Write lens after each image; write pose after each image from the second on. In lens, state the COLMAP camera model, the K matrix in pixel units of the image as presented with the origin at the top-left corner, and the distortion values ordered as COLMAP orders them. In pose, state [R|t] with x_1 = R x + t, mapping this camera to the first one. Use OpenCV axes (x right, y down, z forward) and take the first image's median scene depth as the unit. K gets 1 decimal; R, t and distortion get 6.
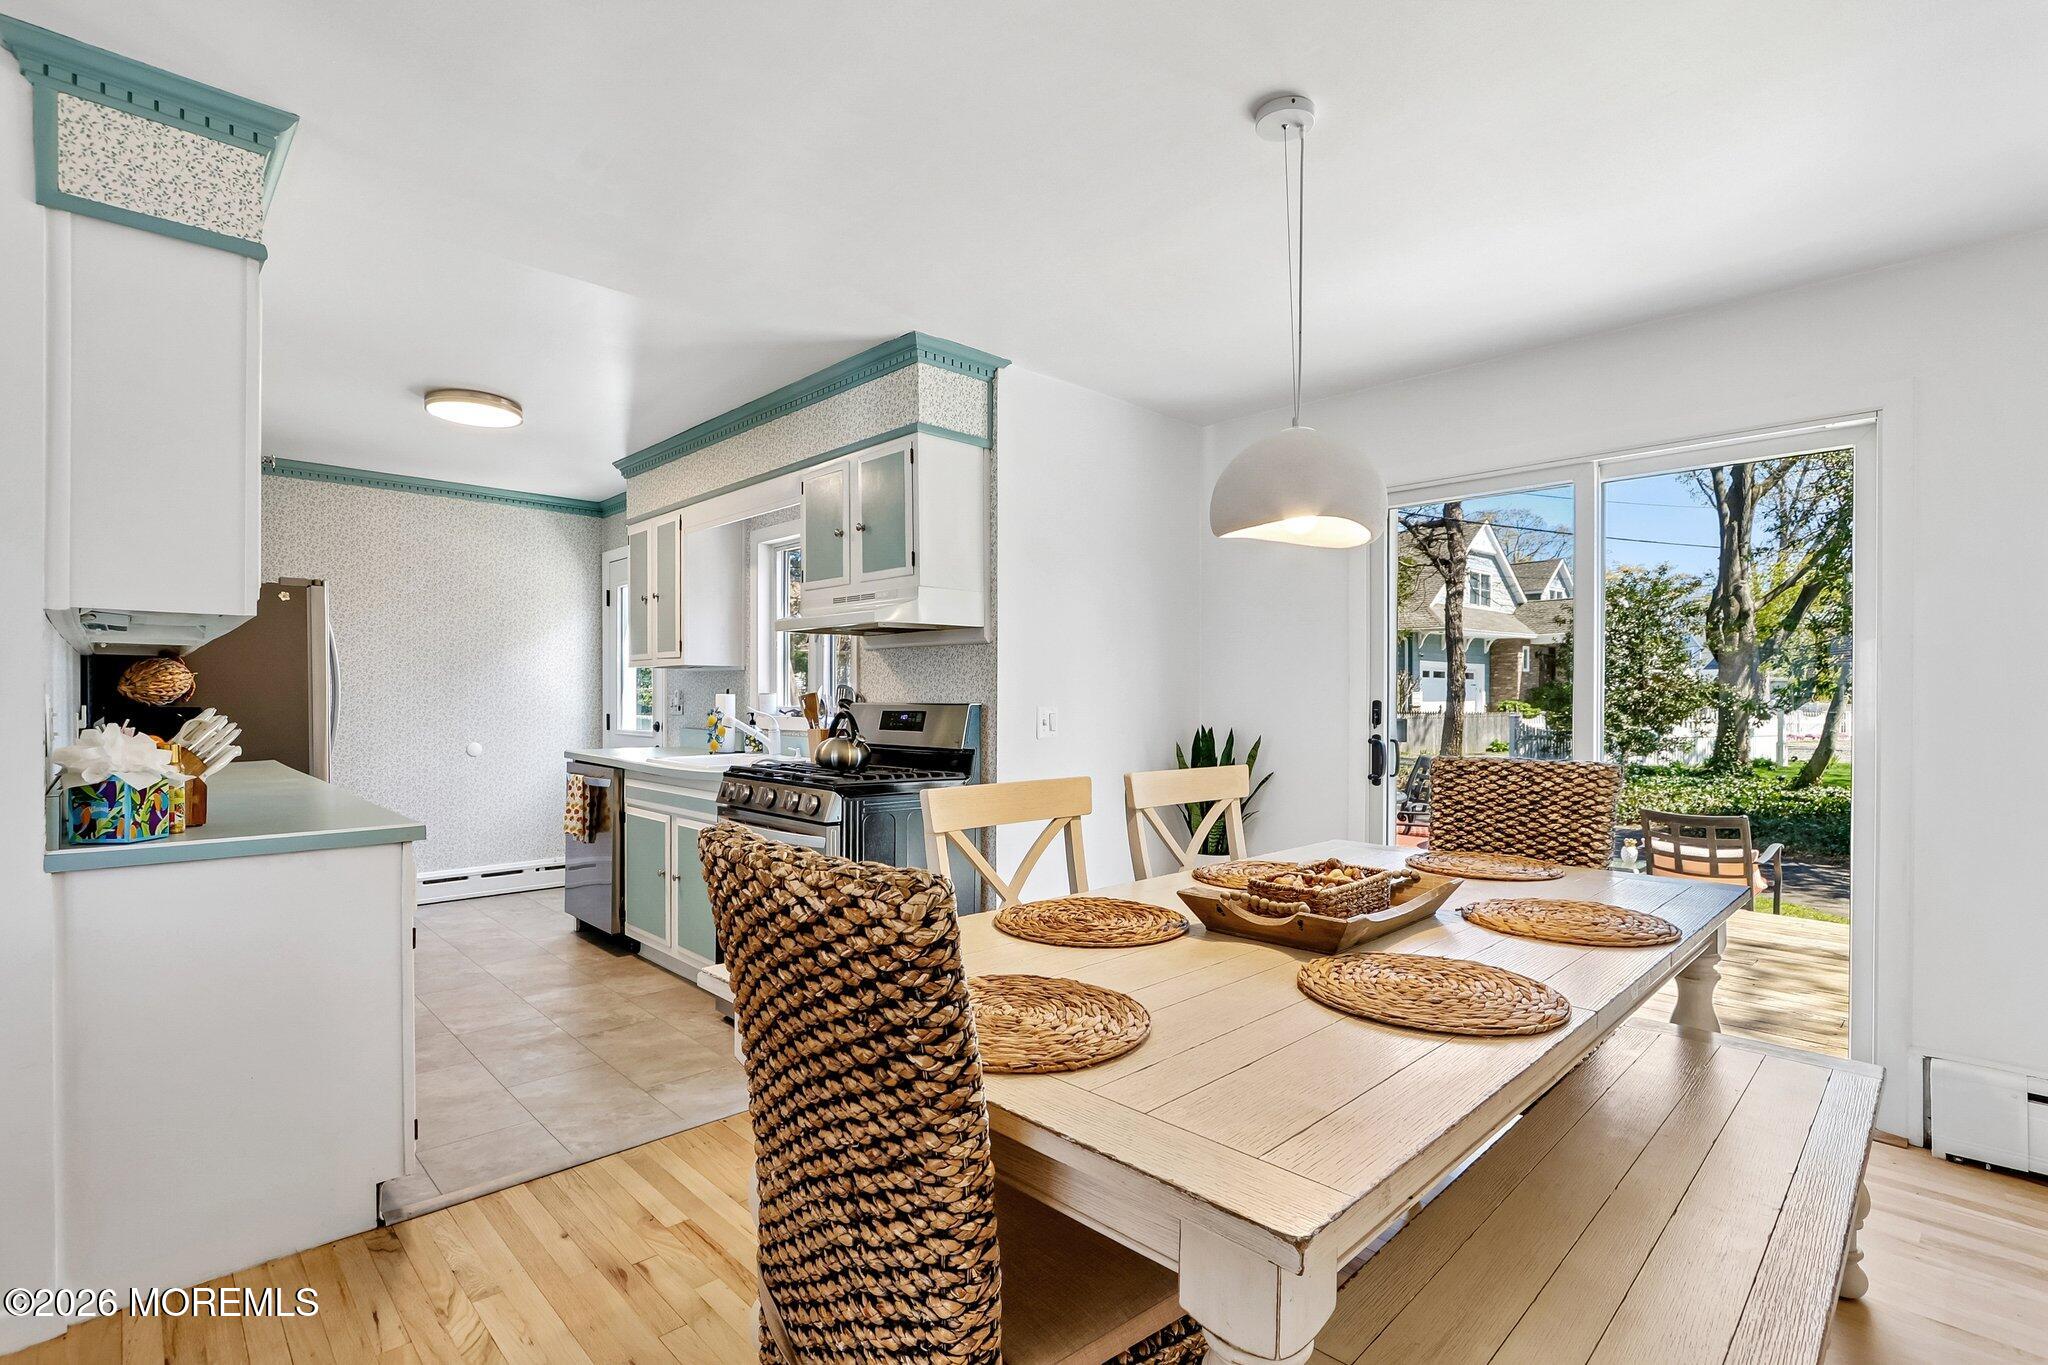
lens RADIAL K [[963.2, 0, 1006.4], [0, 963.2, 702.8], [0, 0, 1]] dist [-0.018801, 0.004735]
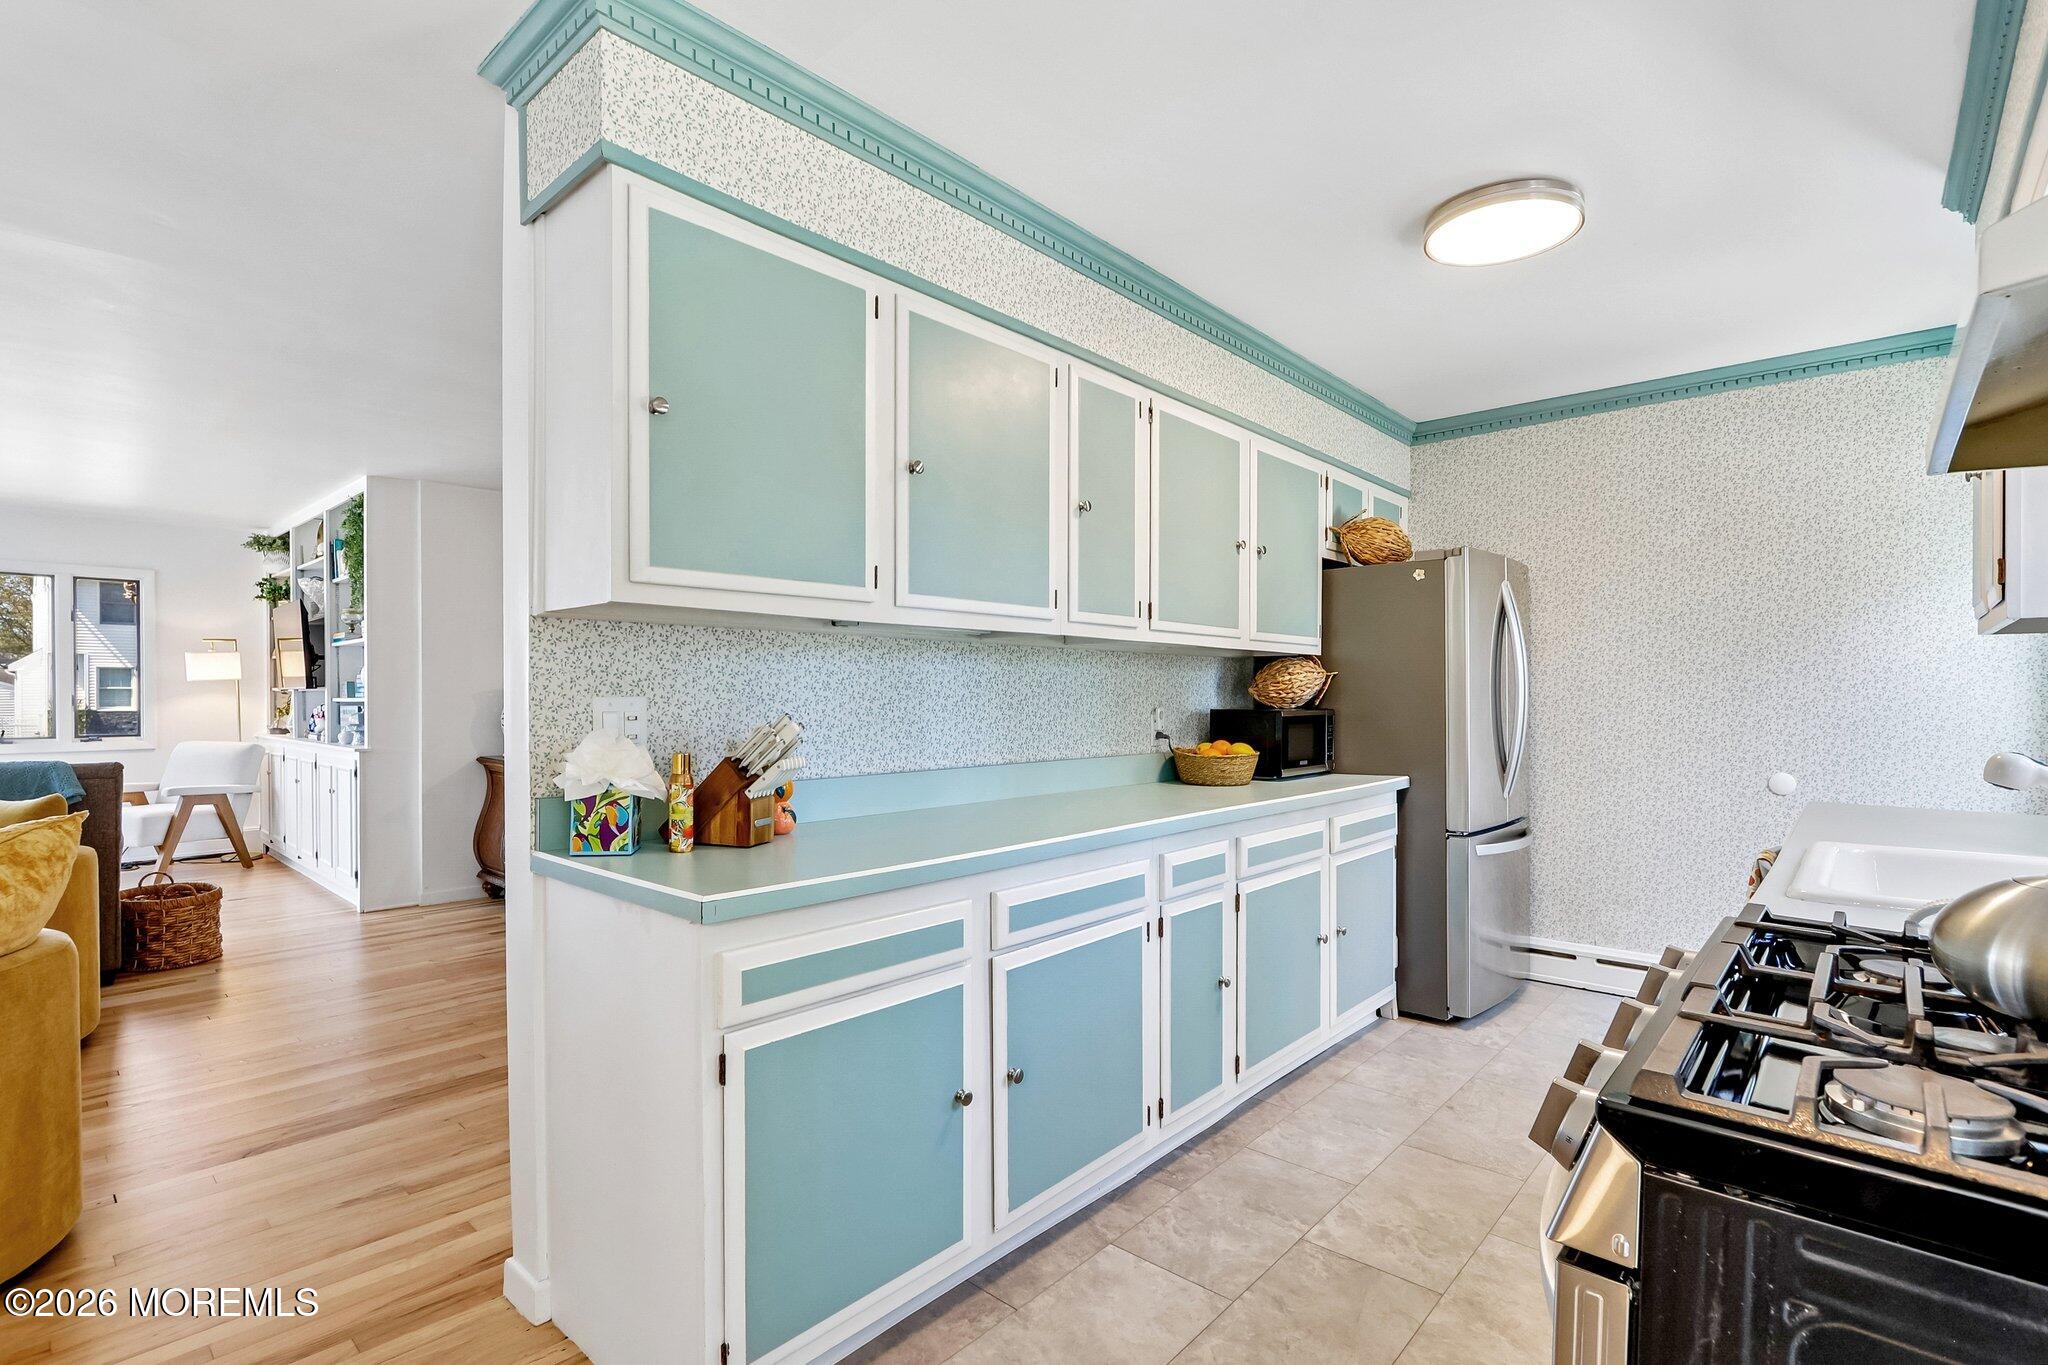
lens RADIAL K [[963.2, 0, 995.4], [0, 963.2, 700.6], [0, 0, 1]] dist [-0.018801, 0.004735]
pose [[0.067926, 0.003906, -0.997683, 0.020125], [-0.006857, 0.999971, 0.003448, -0.004856], [0.997667, 0.006607, 0.067951, 0.565737]]
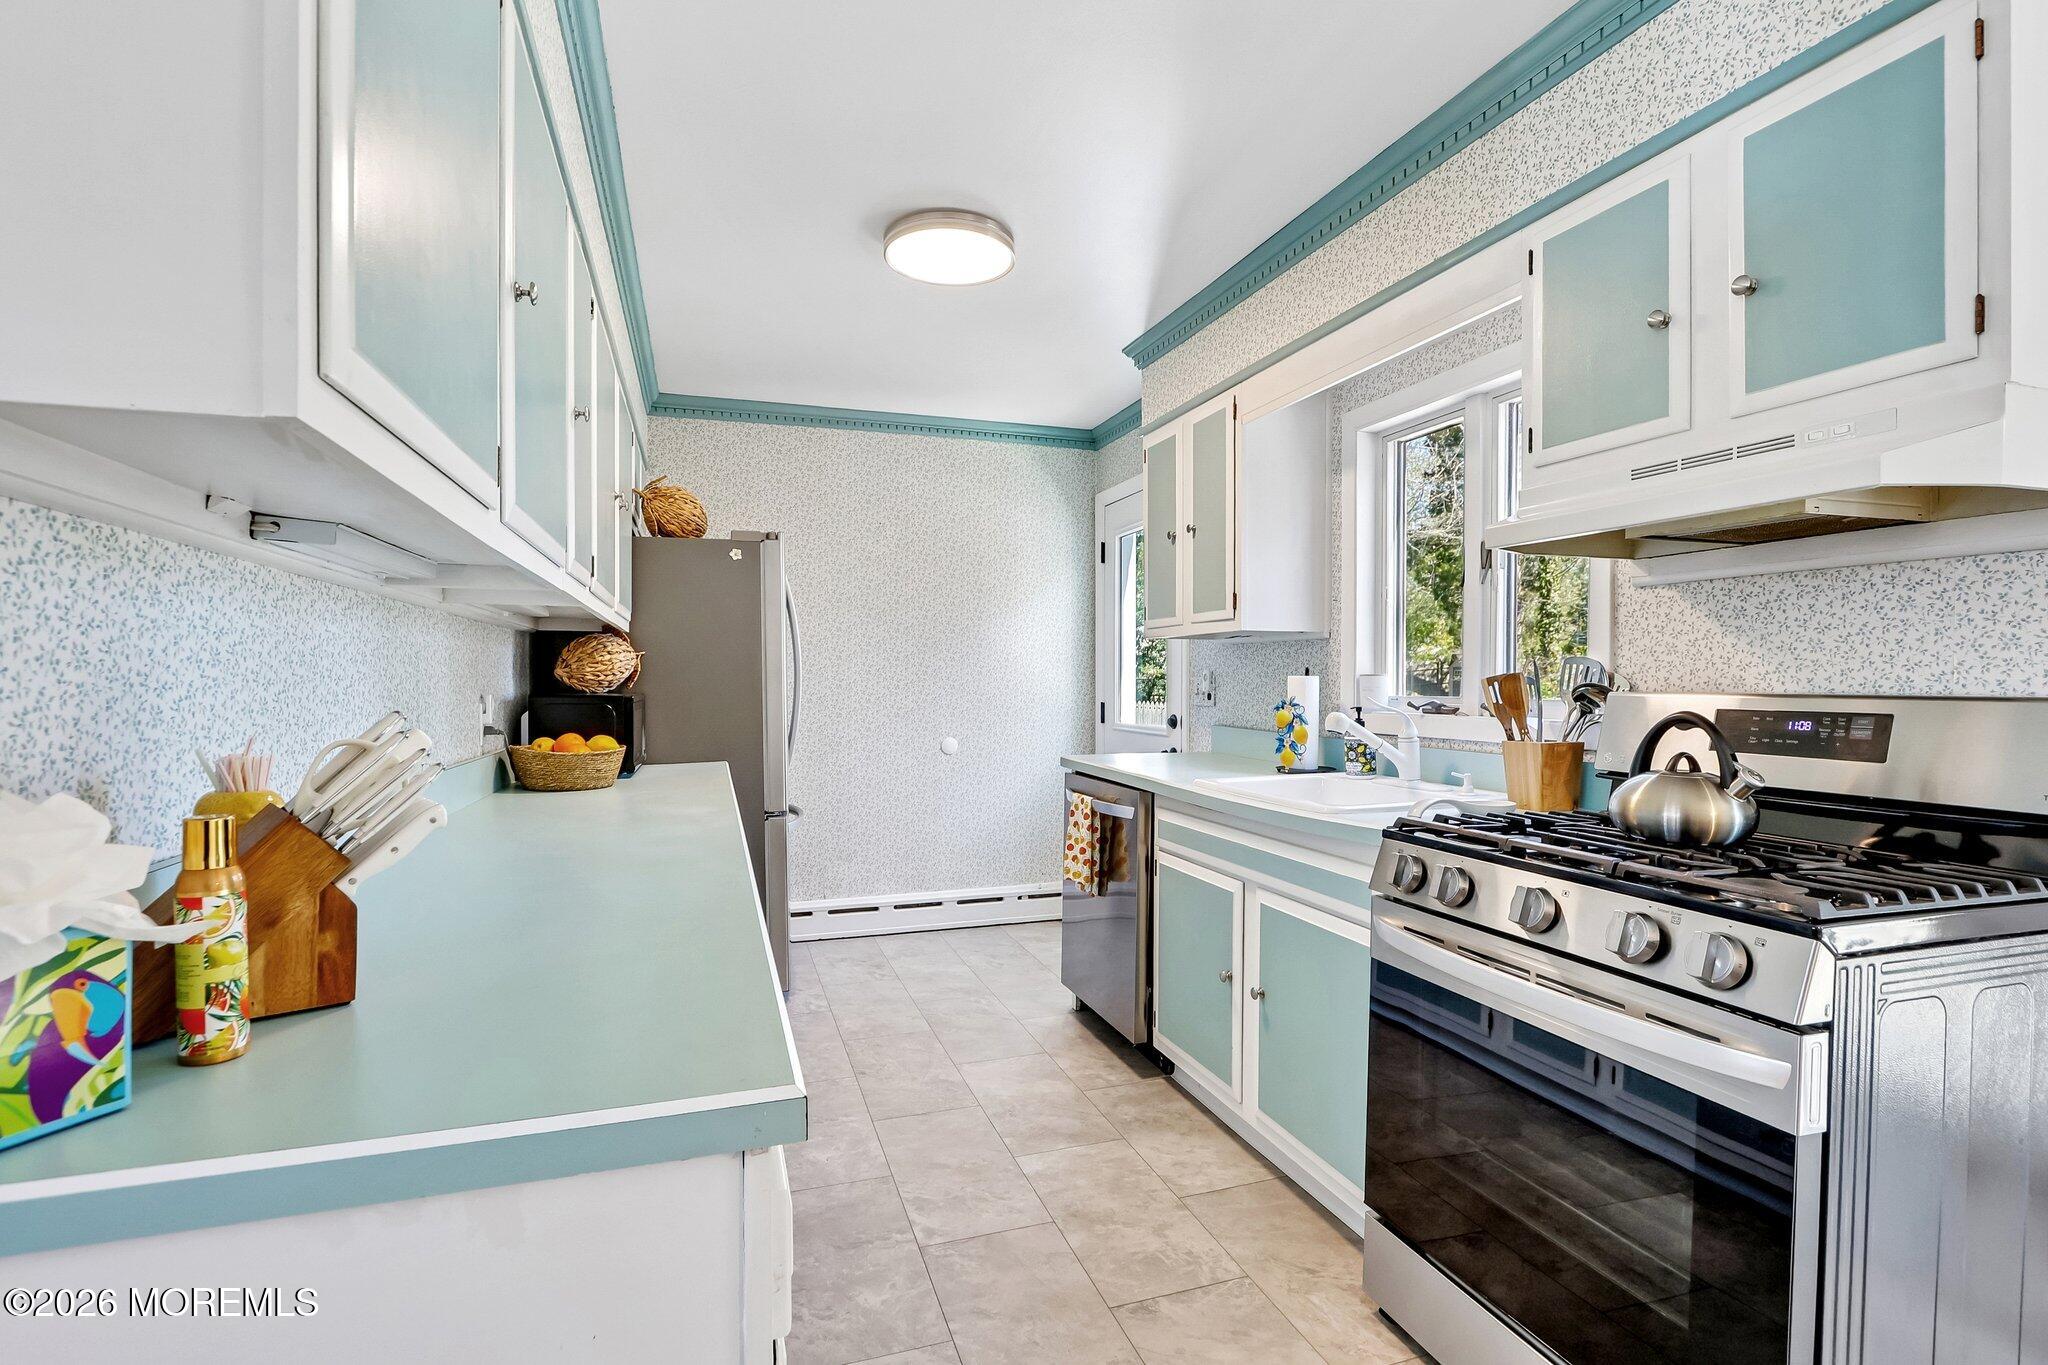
lens RADIAL K [[963.2, 0, 1024.7], [0, 963.2, 690.7], [0, 0, 1]] dist [-0.018801, 0.004735]
pose [[0.909385, 0.003561, -0.415941, -0.203598], [-0.001381, 0.999984, 0.005541, -0.003039], [0.415954, -0.004464, 0.909375, 0.366697]]
